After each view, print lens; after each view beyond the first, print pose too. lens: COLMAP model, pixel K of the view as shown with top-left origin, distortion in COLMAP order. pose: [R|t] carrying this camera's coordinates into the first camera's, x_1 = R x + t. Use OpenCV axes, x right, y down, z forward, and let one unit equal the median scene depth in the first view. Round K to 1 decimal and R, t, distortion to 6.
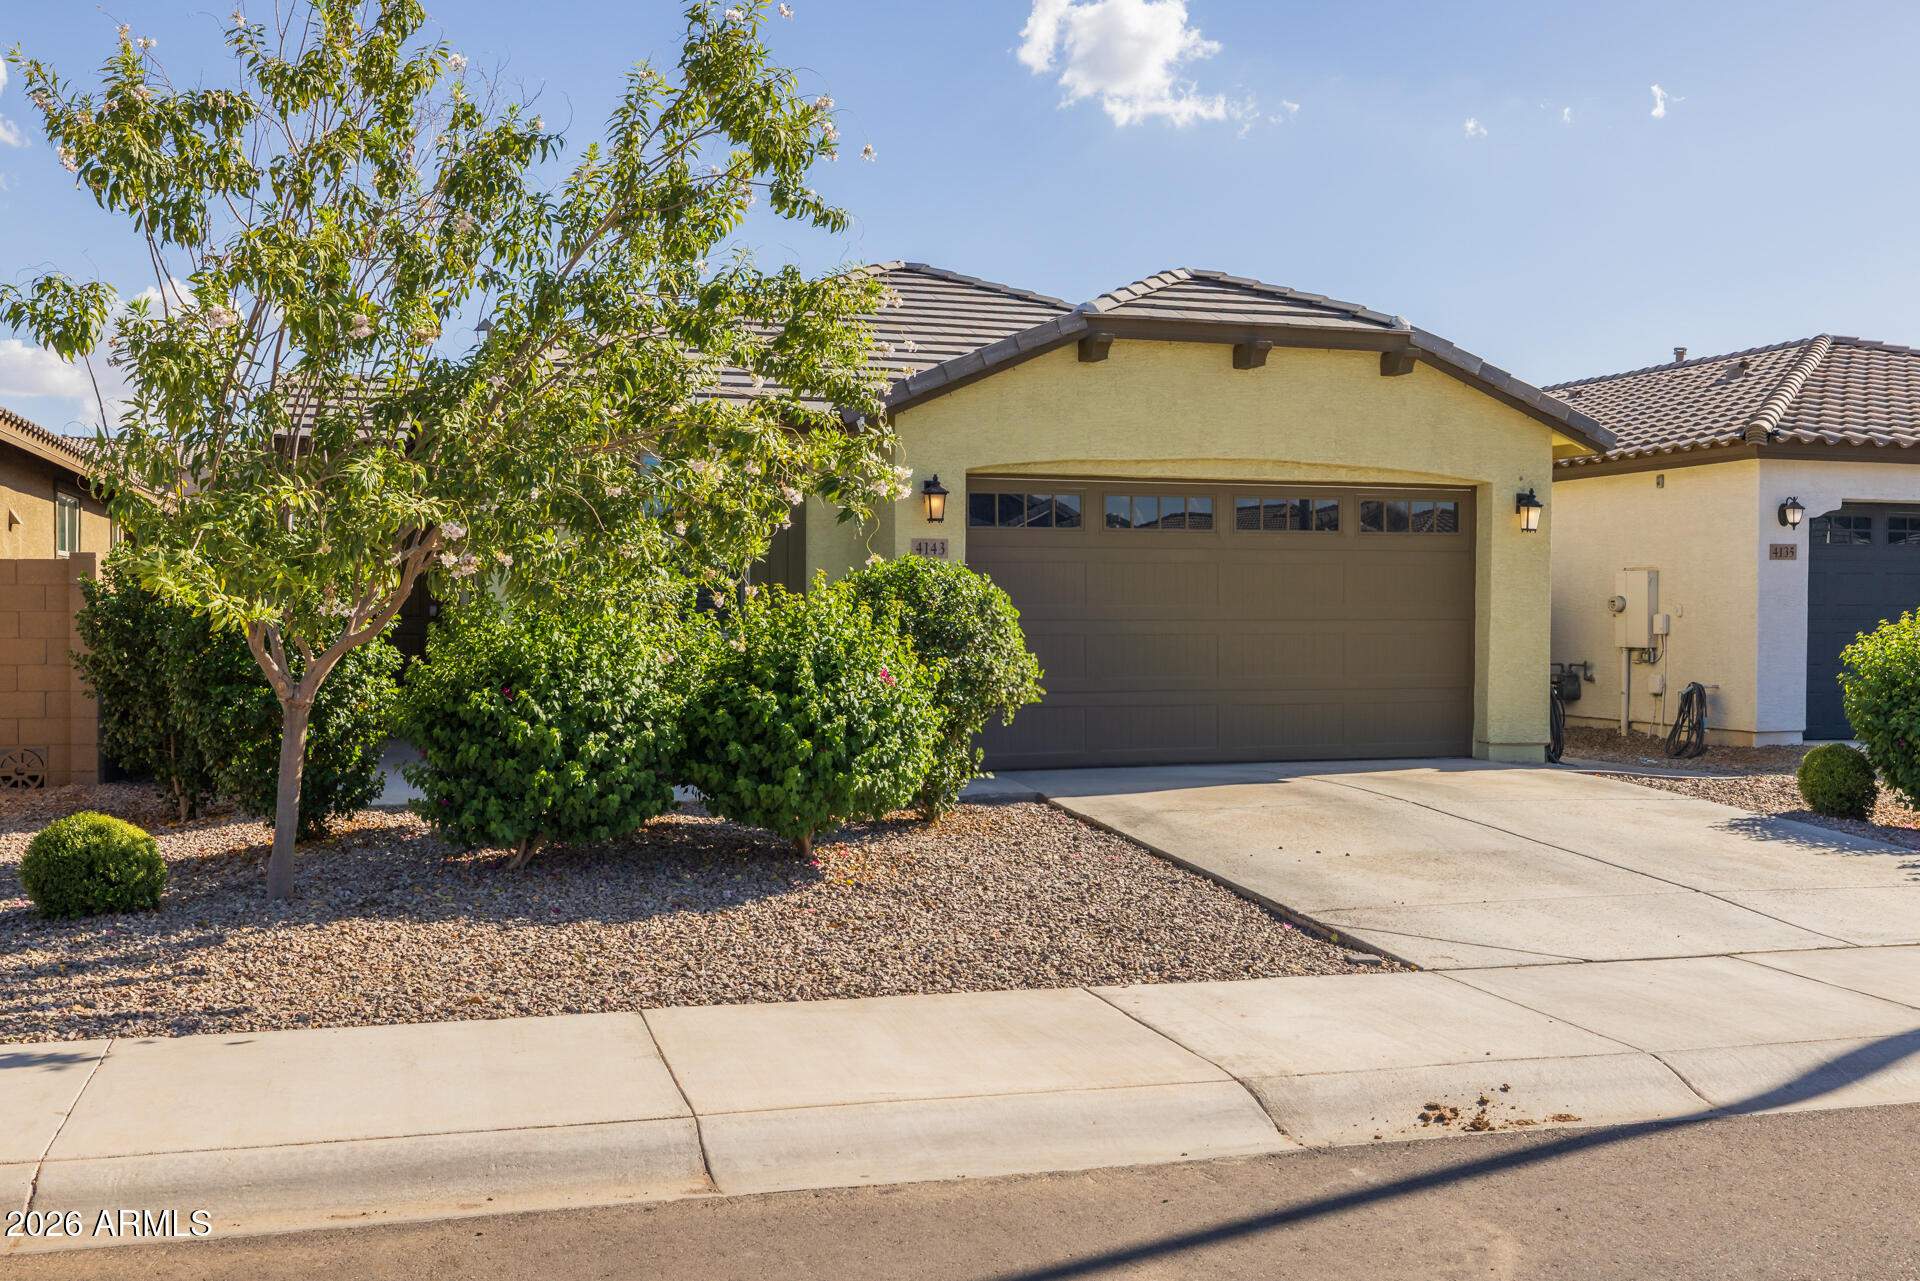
lens RADIAL K [[1885.3, 0, 934.7], [0, 1885.3, 632.1], [0, 0, 1]] dist [0.003628, -0.007981]
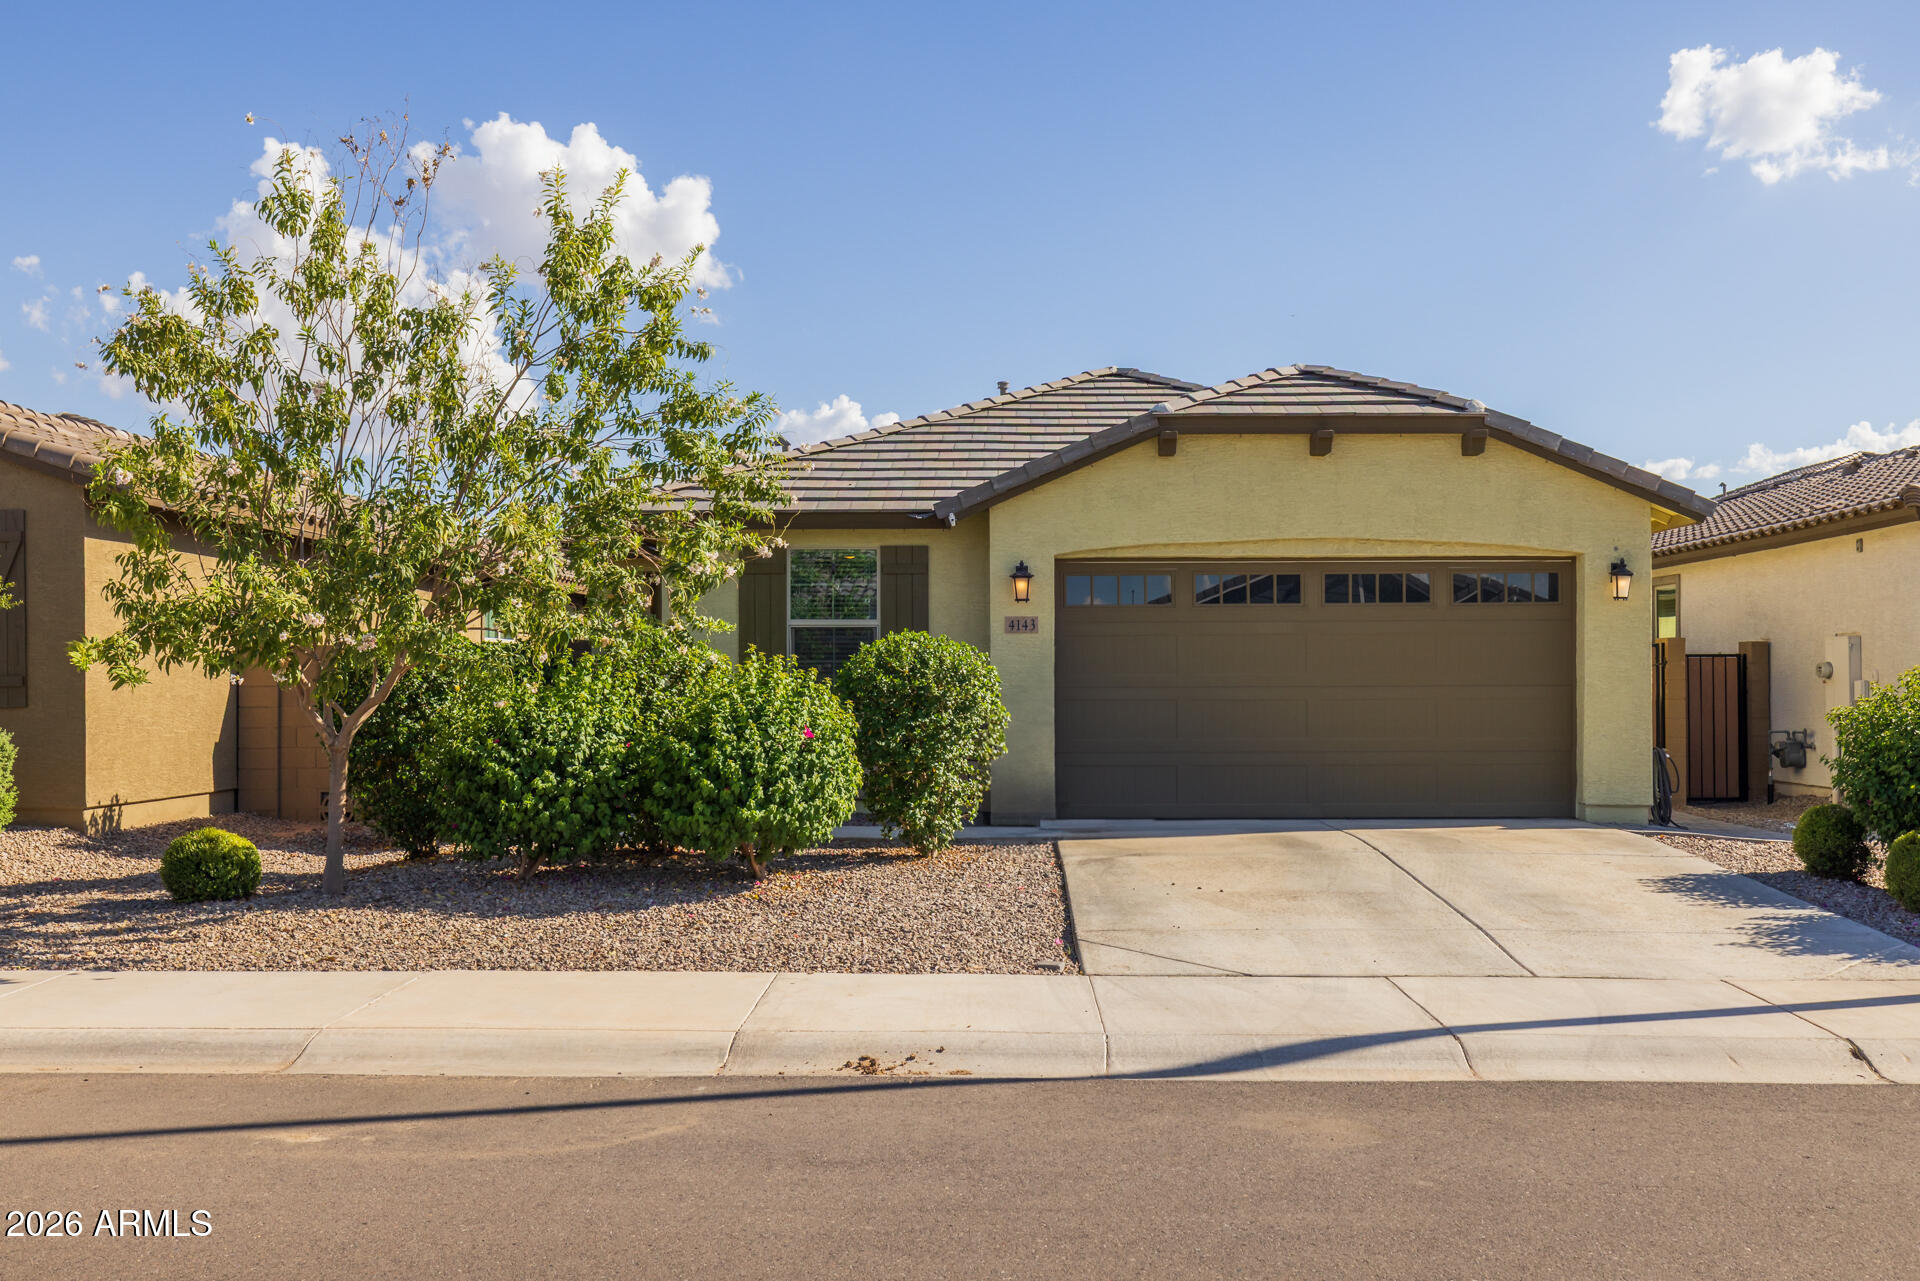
lens RADIAL K [[1836.4, 0, 960.0], [0, 1836.4, 640.5], [0, 0, 1]] dist [0.011337, -0.005670]
pose [[0.953405, -0.013071, -0.301409, 0.288407], [0.001690, 0.999277, -0.037990, 0.007041], [0.301687, 0.035710, 0.952738, -0.070586]]
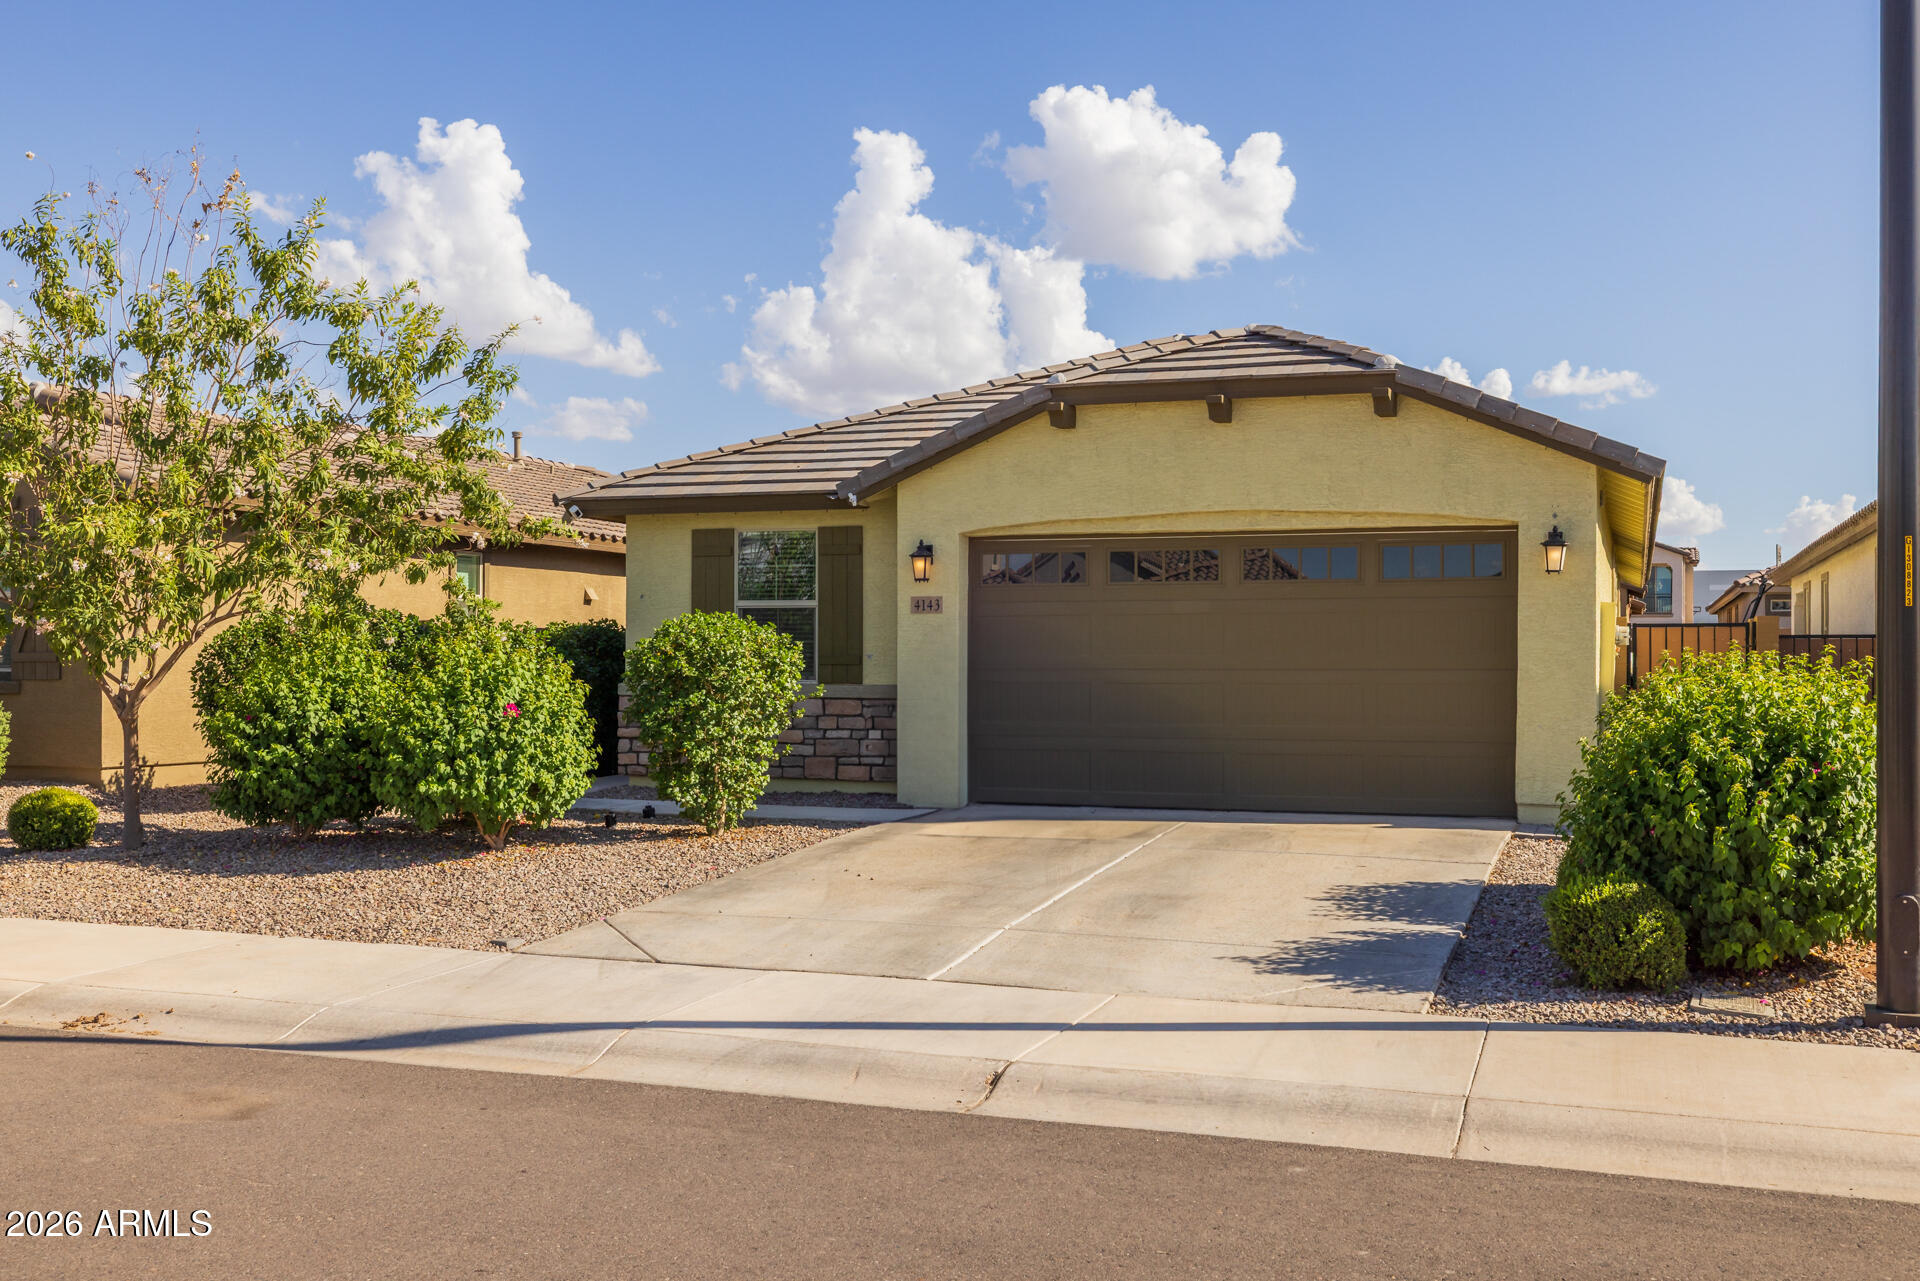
lens RADIAL K [[1853.1, 0, 960.0], [0, 1853.1, 640.5], [0, 0, 1]] dist [0.006976, -0.003101]
pose [[0.811763, -0.007915, -0.583933, 0.640201], [-0.007472, 0.999686, -0.023937, 0.003116], [0.583939, 0.023795, 0.811449, 0.108791]]
